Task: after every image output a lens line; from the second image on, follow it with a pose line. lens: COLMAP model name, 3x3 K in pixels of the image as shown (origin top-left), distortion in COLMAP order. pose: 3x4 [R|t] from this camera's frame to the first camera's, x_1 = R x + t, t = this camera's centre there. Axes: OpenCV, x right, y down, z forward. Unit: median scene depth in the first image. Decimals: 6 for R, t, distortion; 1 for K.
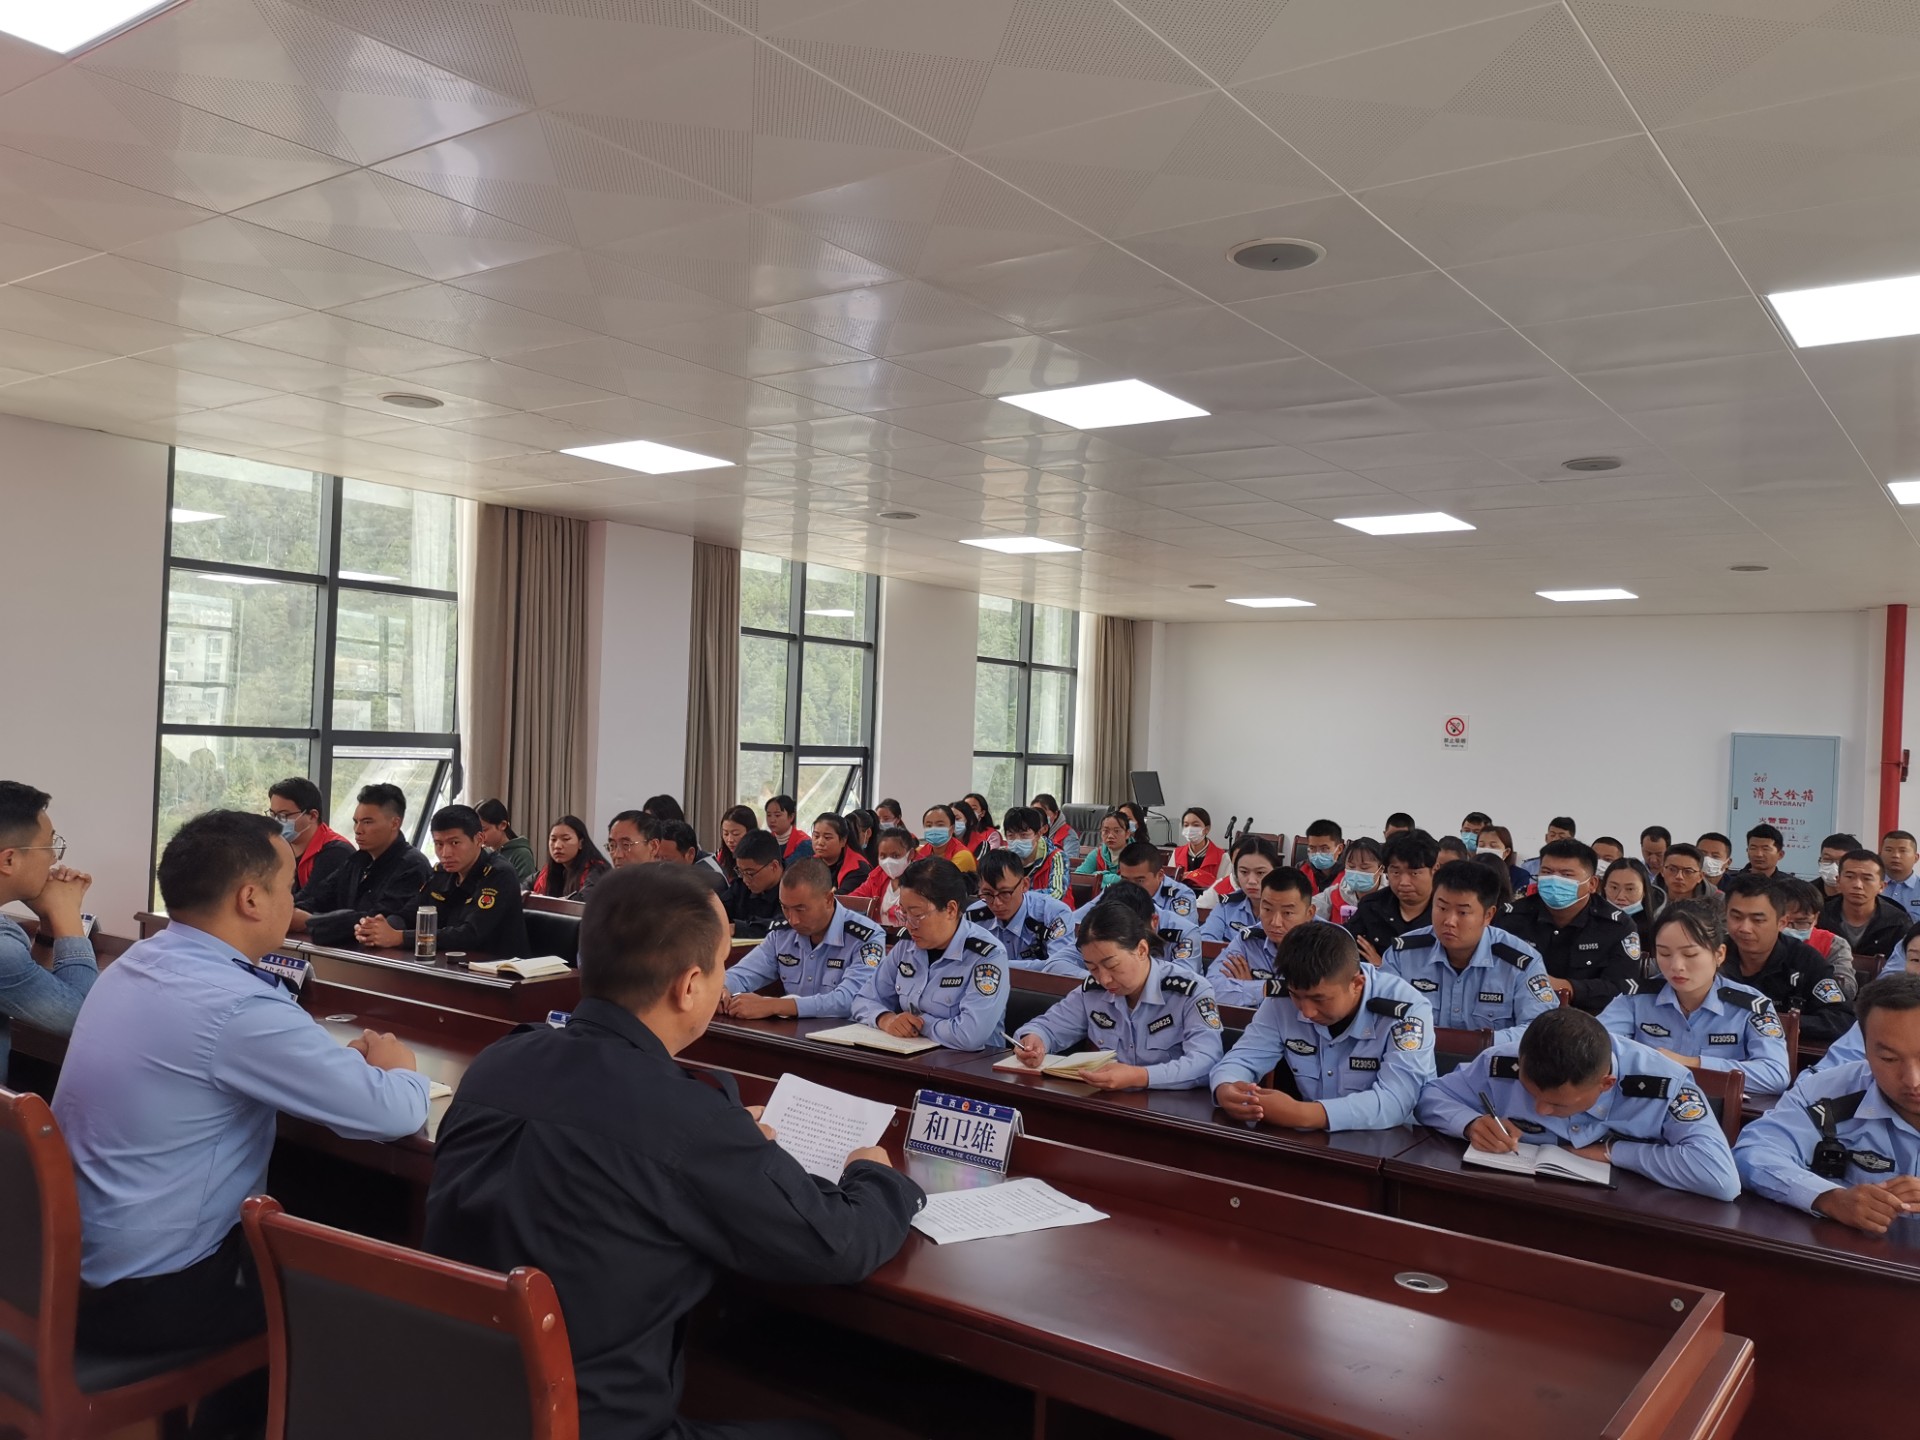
lens RADIAL K [[1514.5, 0, 960.5], [0, 1514.5, 729.6], [0, 0, 1]] dist [-0.003838, -0.000771]
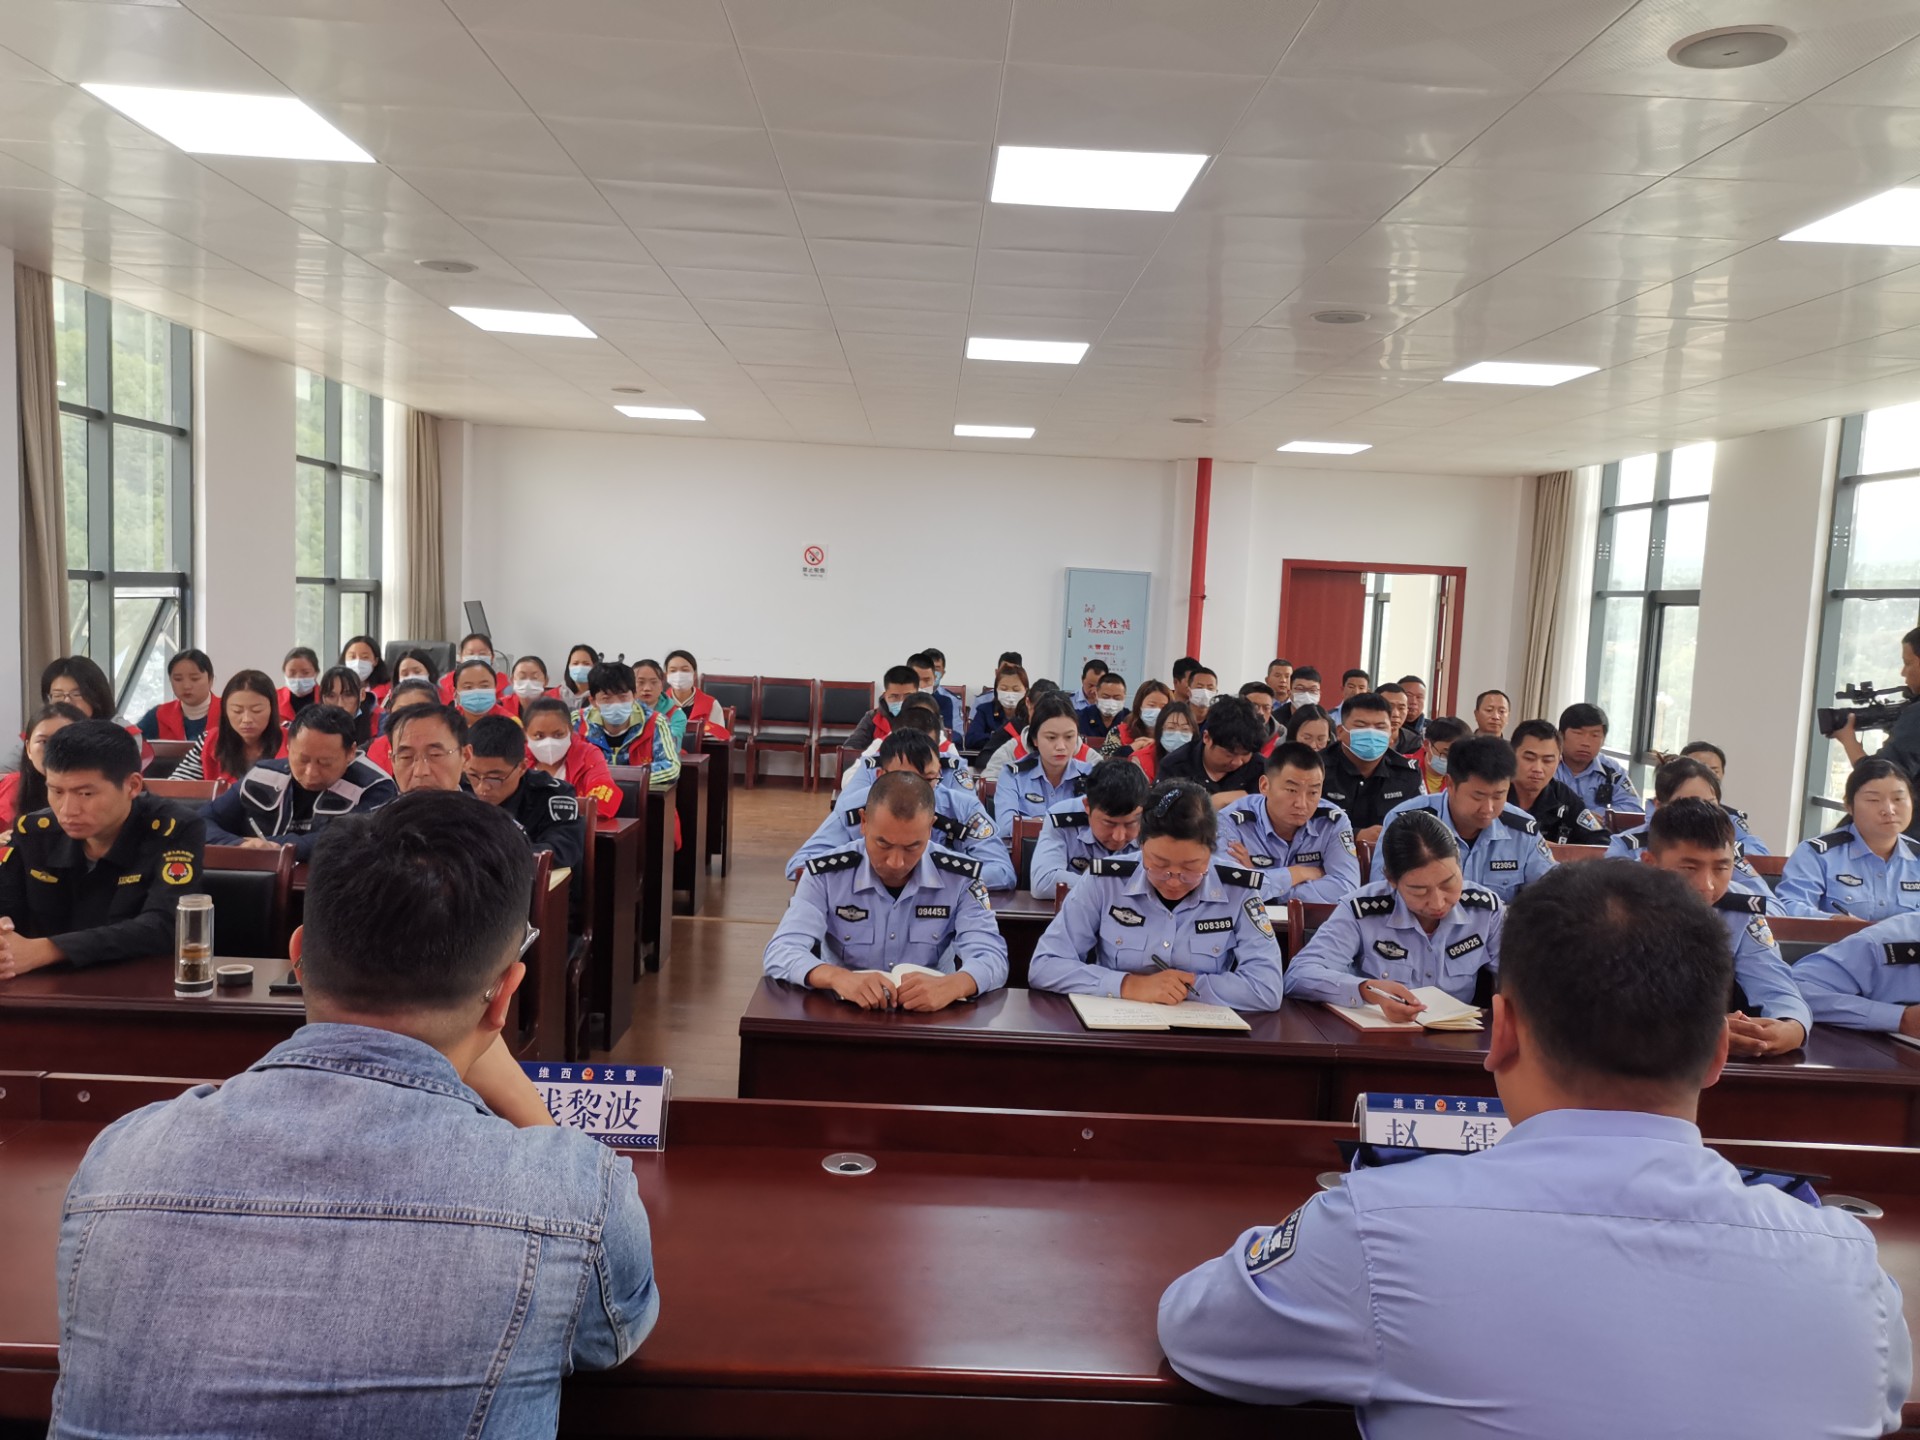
lens RADIAL K [[1523.6, 0, 961.6], [0, 1523.6, 713.6], [0, 0, 1]] dist [0.073170, 0.003937]
pose [[0.791598, -0.048809, 0.609089, -0.224297], [-0.021448, 0.993971, 0.107527, -0.009520], [-0.610665, -0.098182, 0.785779, 0.178719]]
